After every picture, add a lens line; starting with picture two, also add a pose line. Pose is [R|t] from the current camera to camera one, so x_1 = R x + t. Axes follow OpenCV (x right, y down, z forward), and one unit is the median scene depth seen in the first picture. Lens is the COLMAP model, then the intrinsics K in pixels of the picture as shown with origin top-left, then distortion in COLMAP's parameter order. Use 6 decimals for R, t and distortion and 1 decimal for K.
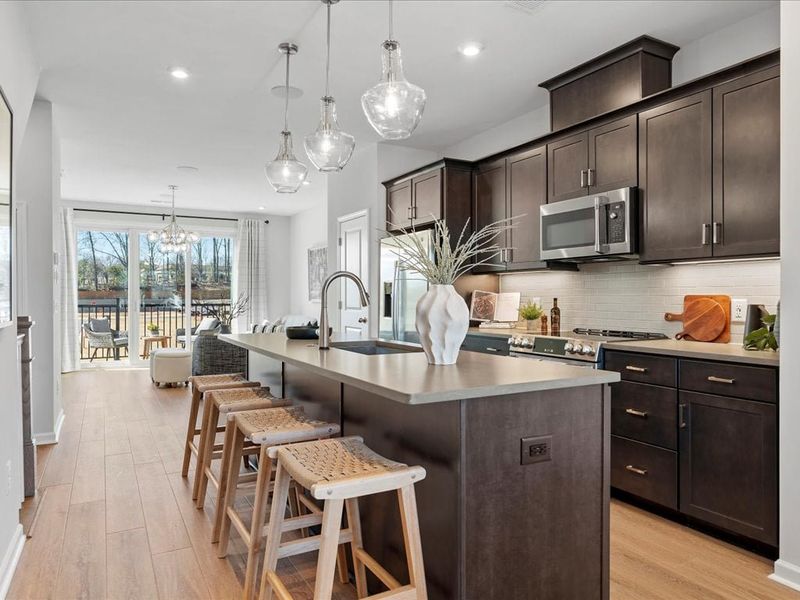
lens RADIAL K [[526.1, 0, 400.0], [0, 526.1, 300.0], [0, 0, 1]] dist [0.004670, 0.000556]
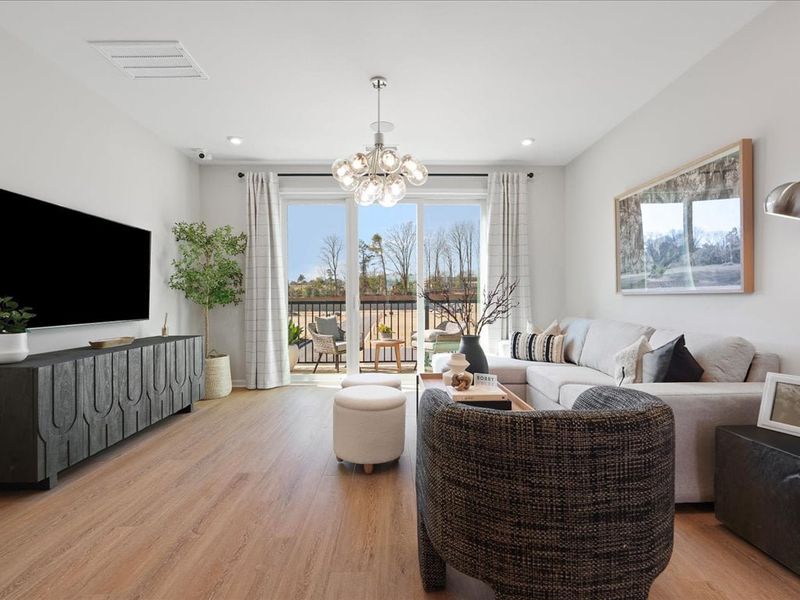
lens RADIAL K [[356.3, 0, 403.0], [0, 356.3, 305.1], [0, 0, 1]] dist [0.001172, 0.000300]
pose [[0.877014, 0.000890, -0.480464, -0.180620], [0.002137, 0.999981, 0.005754, 0.011269], [0.480460, -0.006074, 0.876996, 0.537215]]
